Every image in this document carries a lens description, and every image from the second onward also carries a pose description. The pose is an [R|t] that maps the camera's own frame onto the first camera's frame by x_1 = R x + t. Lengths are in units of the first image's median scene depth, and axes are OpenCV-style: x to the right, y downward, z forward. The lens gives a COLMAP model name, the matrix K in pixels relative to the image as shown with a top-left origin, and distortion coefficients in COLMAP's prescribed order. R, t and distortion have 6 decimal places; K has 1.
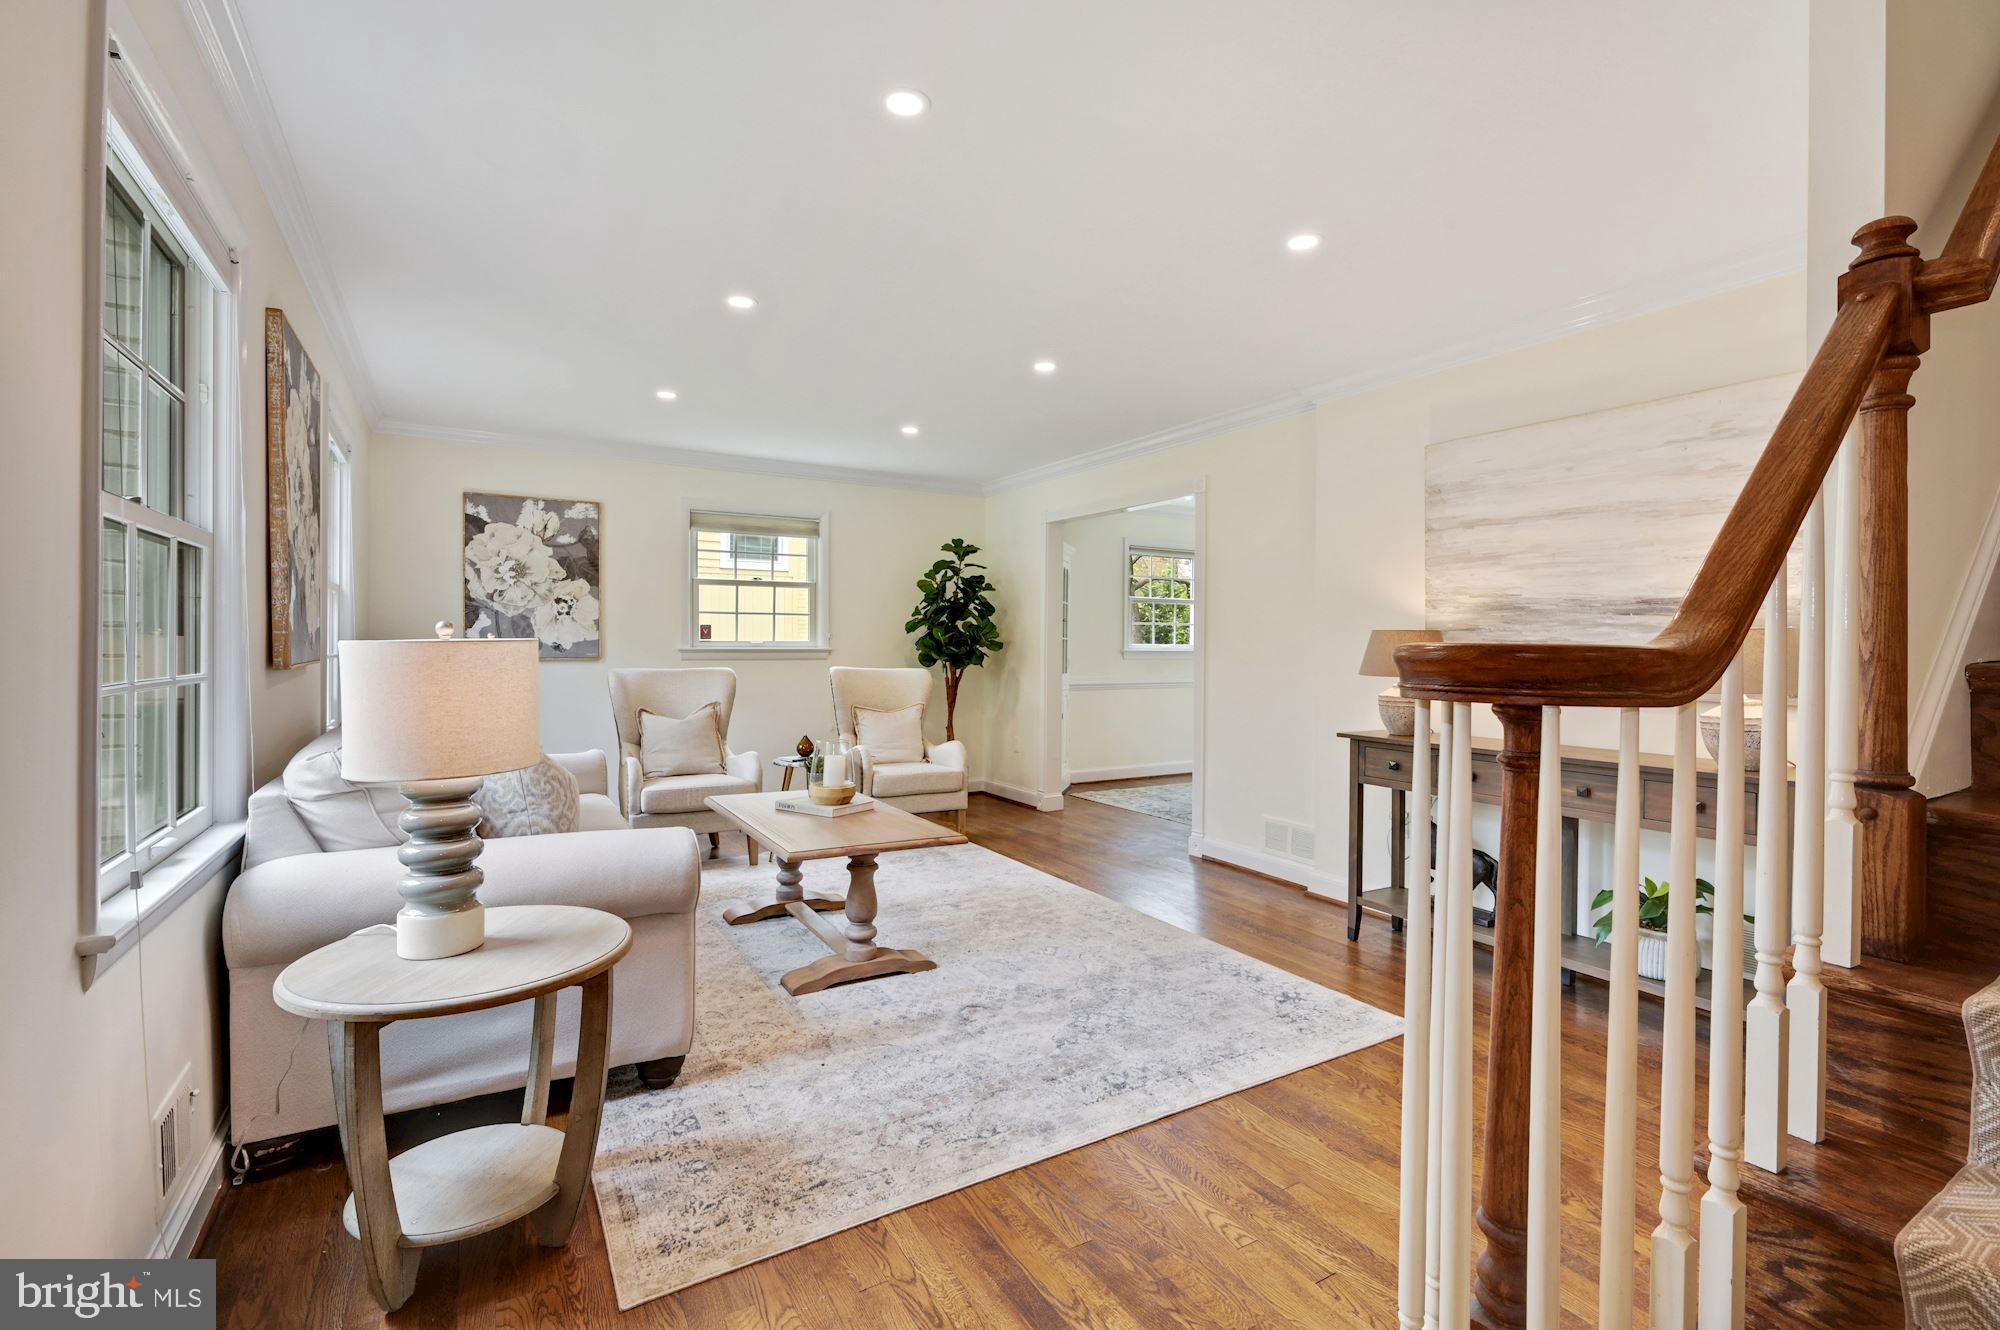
lens RADIAL K [[913.4, 0, 1002.8], [0, 913.4, 649.6], [0, 0, 1]] dist [0.000043, 0.000391]
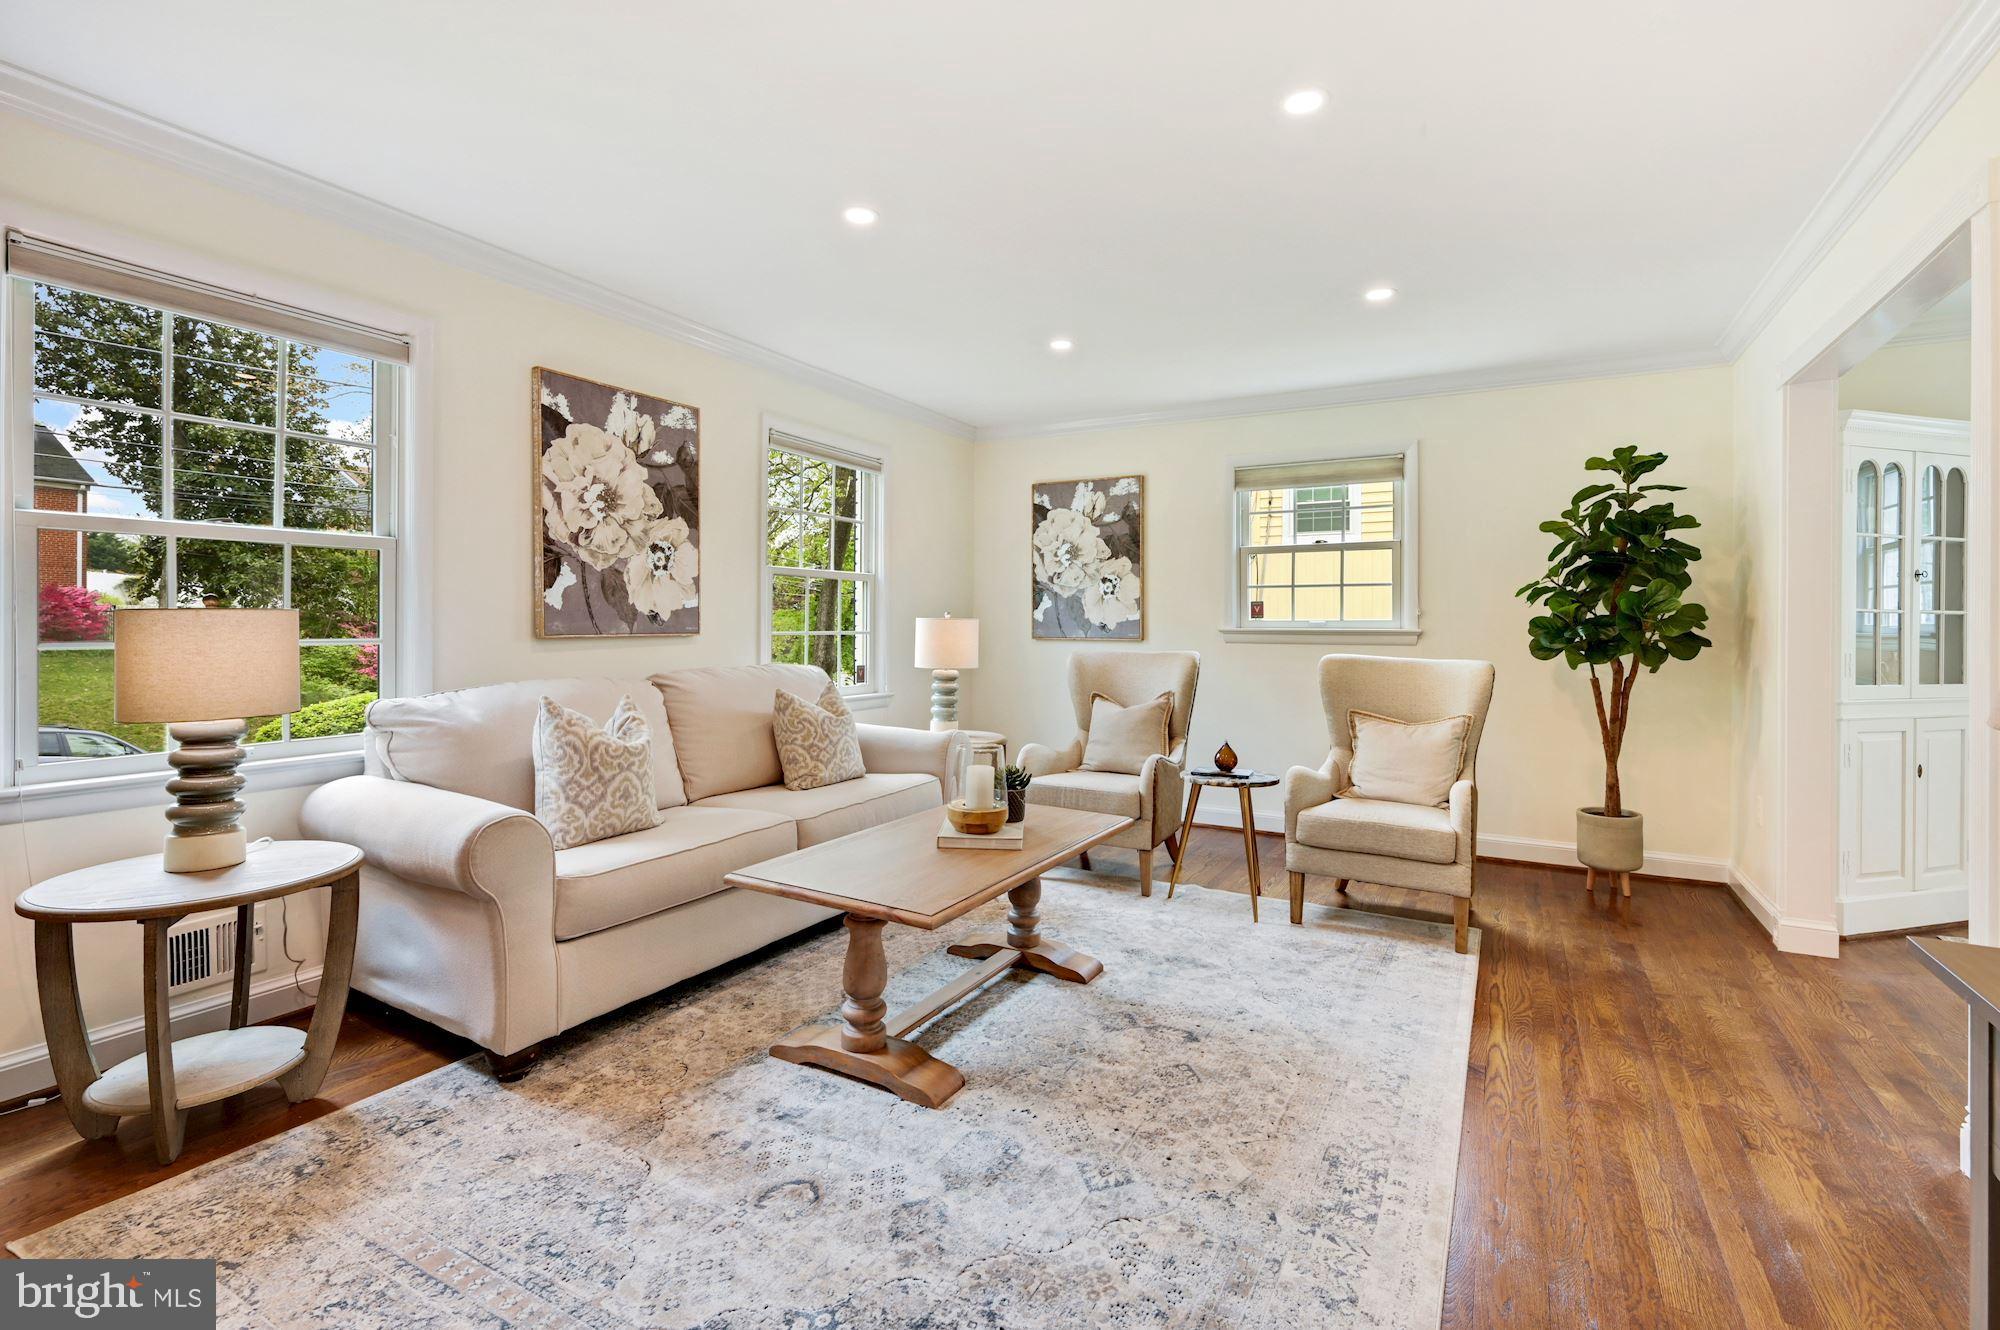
lens RADIAL K [[894.6, 0, 1004.8], [0, 894.6, 624.2], [0, 0, 1]] dist [0.000207, 0.000138]
pose [[0.501681, -0.005539, -0.865035, 1.033484], [-0.010278, 0.999871, -0.012363, 0.024245], [0.864992, 0.015093, 0.501559, 1.473476]]
